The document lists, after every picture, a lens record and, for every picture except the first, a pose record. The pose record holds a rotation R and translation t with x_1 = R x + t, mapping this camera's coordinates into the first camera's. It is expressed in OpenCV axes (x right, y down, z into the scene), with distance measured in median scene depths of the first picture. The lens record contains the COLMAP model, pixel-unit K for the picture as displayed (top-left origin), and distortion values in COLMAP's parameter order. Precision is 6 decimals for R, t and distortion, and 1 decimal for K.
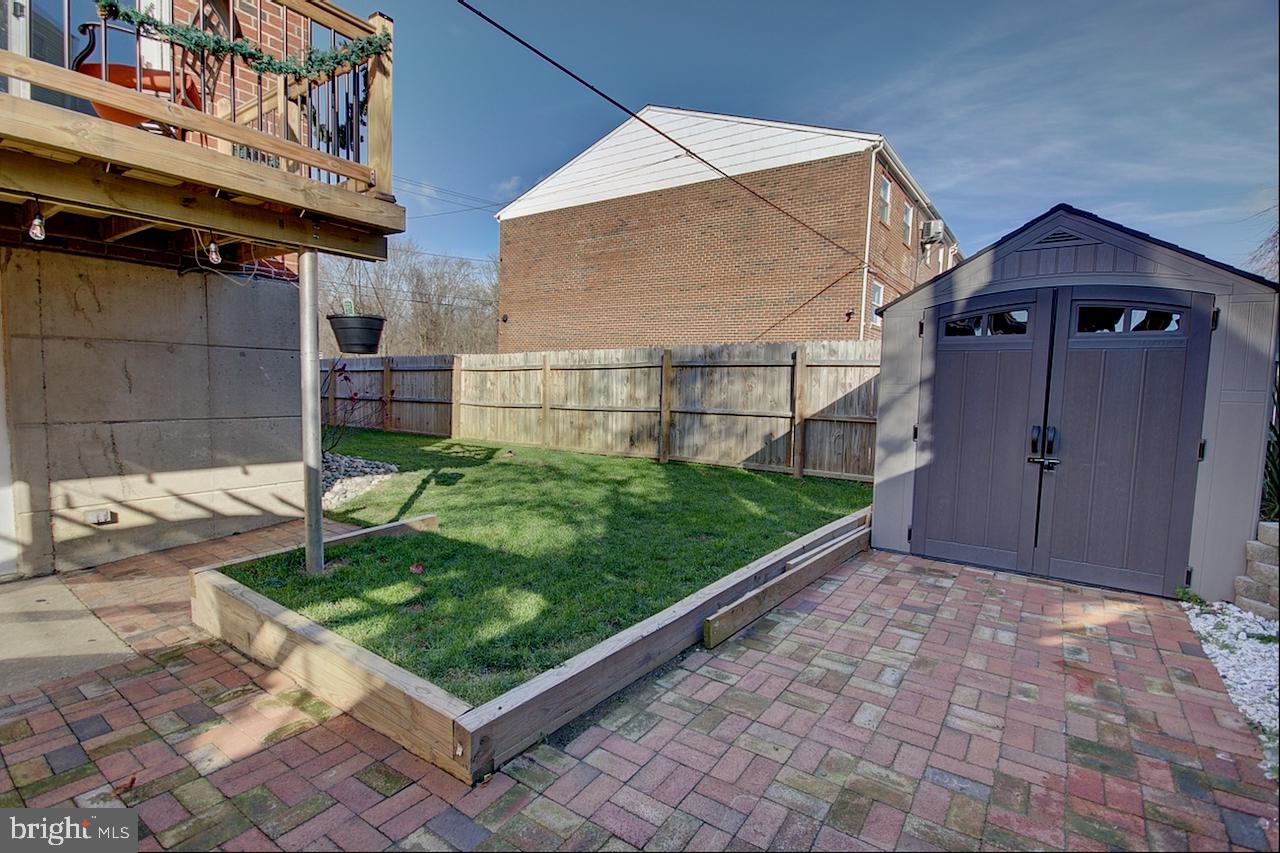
lens RADIAL K [[590.8, 0, 645.4], [0, 590.8, 427.2], [0, 0, 1]] dist [0.003138, -0.008911]
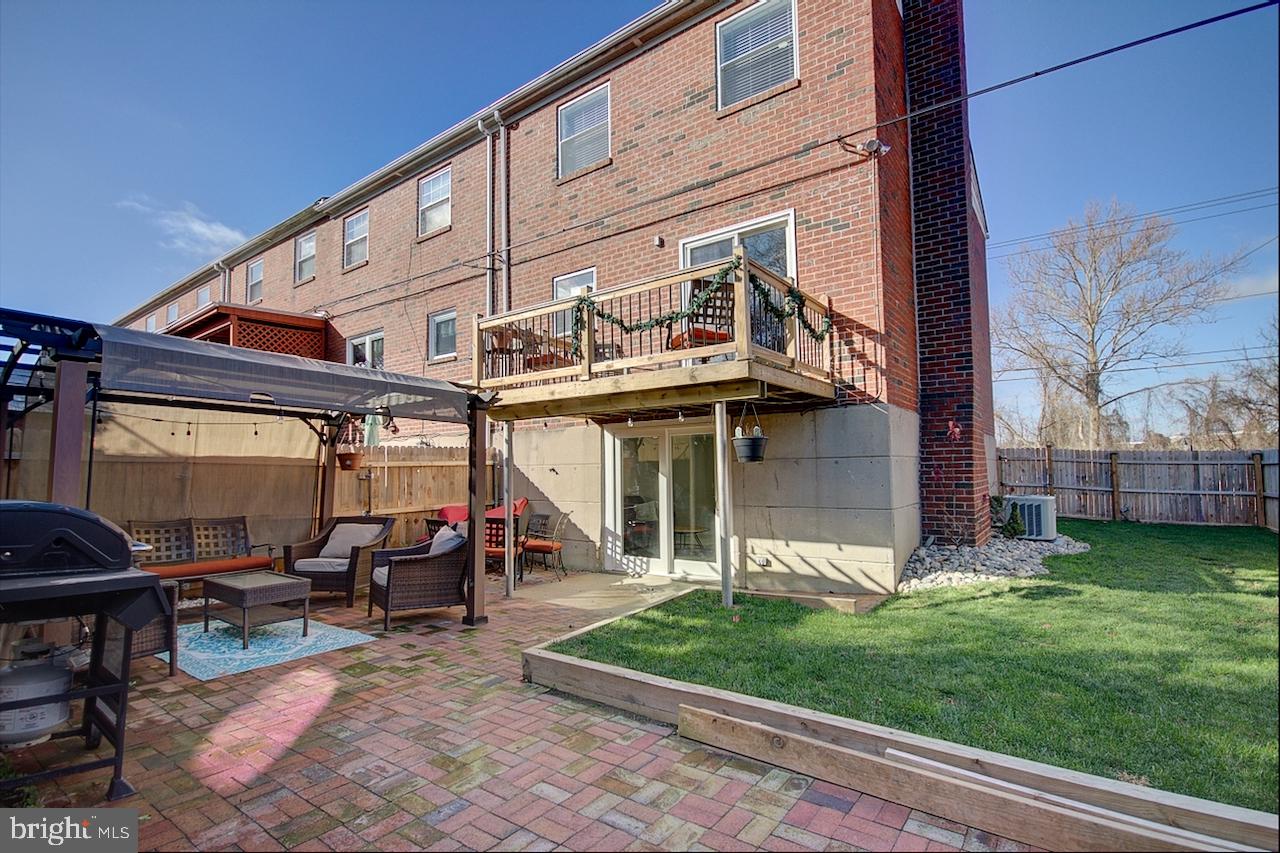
lens RADIAL K [[590.8, 0, 633.0], [0, 590.8, 427.1], [0, 0, 1]] dist [0.003138, -0.008911]
pose [[-0.023226, -0.104037, -0.994302, 1.265361], [-0.063443, 0.992719, -0.102390, -0.056984], [0.997715, 0.060704, -0.029657, 0.958668]]
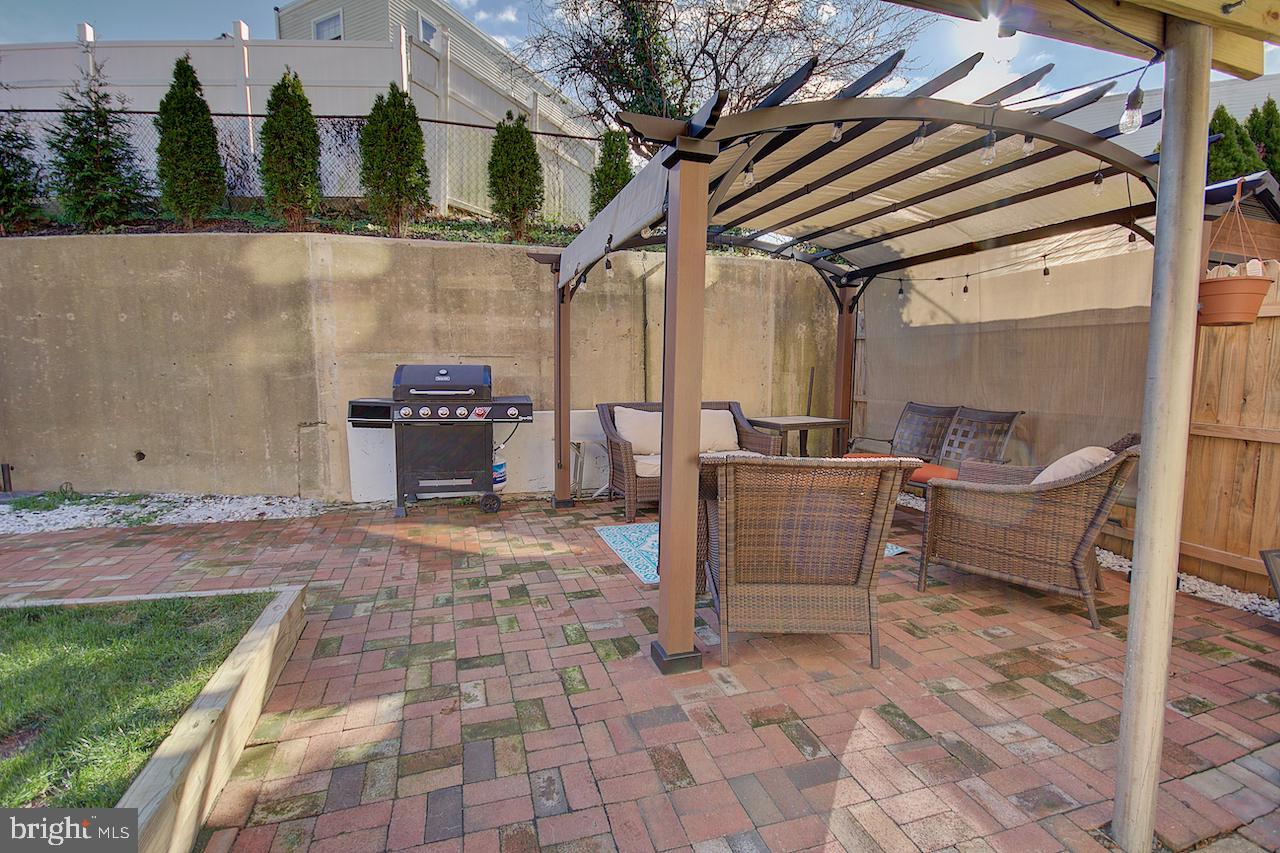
lens RADIAL K [[590.8, 0, 638.4], [0, 590.8, 430.2], [0, 0, 1]] dist [0.003138, -0.008911]
pose [[-0.799172, -0.086970, 0.594778, -1.240509], [0.019319, 0.985251, 0.170023, -0.073196], [-0.600792, 0.147368, -0.785704, 1.096644]]
